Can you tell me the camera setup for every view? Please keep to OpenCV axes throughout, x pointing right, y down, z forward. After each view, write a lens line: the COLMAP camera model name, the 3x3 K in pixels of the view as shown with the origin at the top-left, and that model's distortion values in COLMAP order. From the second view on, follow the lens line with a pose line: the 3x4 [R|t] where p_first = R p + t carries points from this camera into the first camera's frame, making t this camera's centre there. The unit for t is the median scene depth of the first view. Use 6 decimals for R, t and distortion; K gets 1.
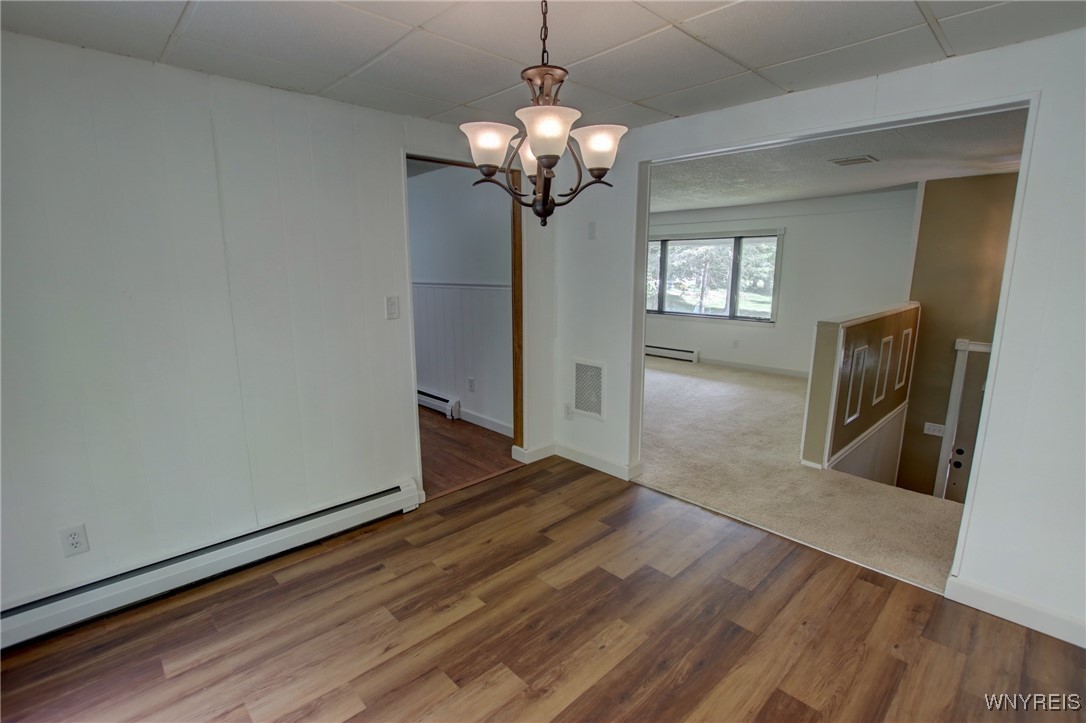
lens RADIAL K [[504.8, 0, 535.5], [0, 504.8, 367.9], [0, 0, 1]] dist [-0.037758, 0.008539]
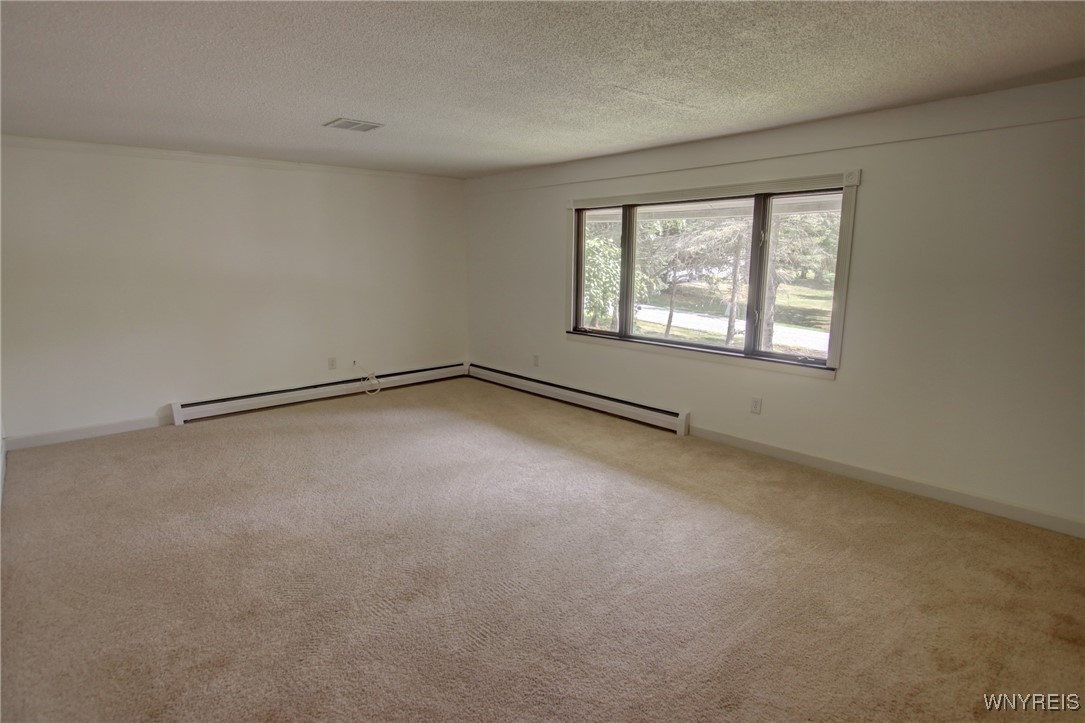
lens RADIAL K [[560.0, 0, 542.5], [0, 560.0, 361.5], [0, 0, 1]] dist [-0.024376, -0.000016]
pose [[0.999615, 0.007784, -0.026636, 0.185904], [-0.007976, 0.999943, -0.007096, -0.082736], [0.026580, 0.007306, 0.999620, 0.405487]]
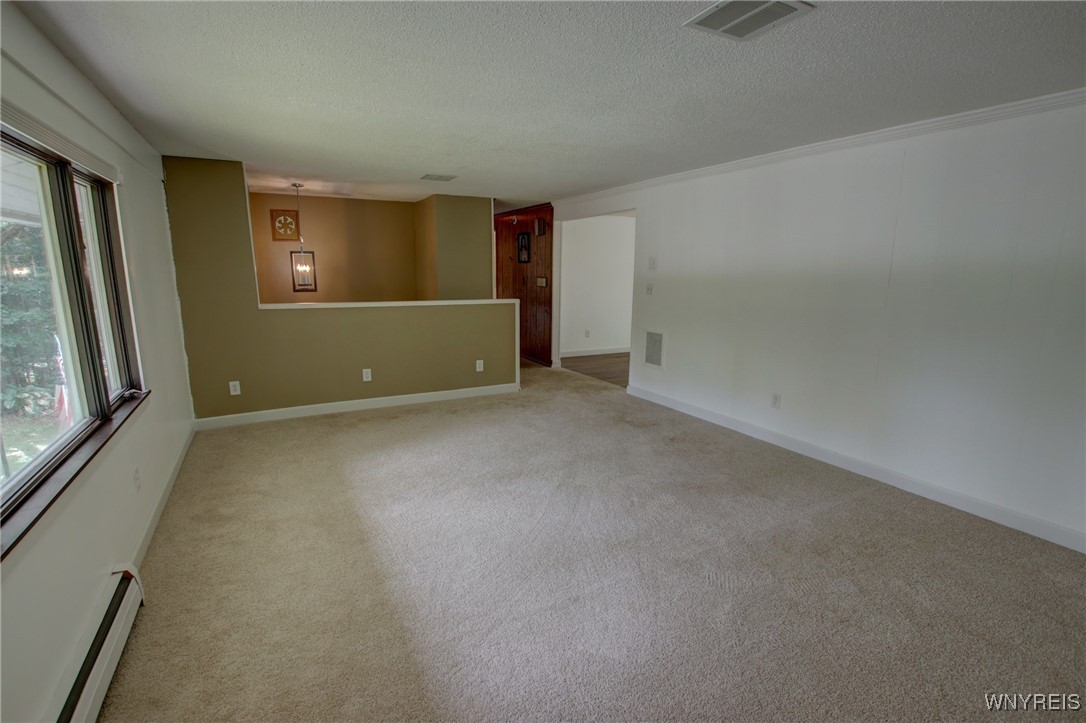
lens RADIAL K [[504.8, 0, 535.5], [0, 504.8, 367.9], [0, 0, 1]] dist [-0.037758, 0.008539]
pose [[-0.962640, -0.059497, 0.264167, 0.031362], [0.046002, 0.925450, 0.376067, -0.232519], [-0.266849, 0.374170, -0.888138, 1.157822]]
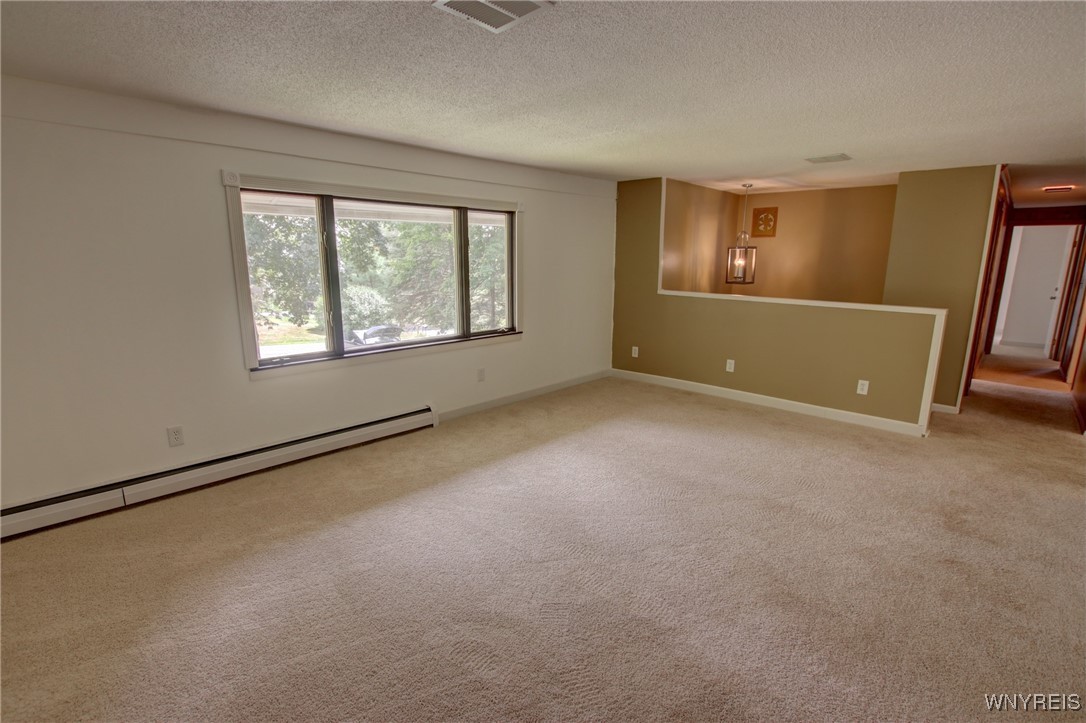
lens RADIAL K [[504.8, 0, 535.5], [0, 504.8, 367.9], [0, 0, 1]] dist [-0.037758, 0.008539]
pose [[-0.038971, -0.210969, 0.976716, -0.240446], [0.185547, 0.958931, 0.214531, -0.176798], [-0.981862, 0.189587, 0.001775, 0.887543]]
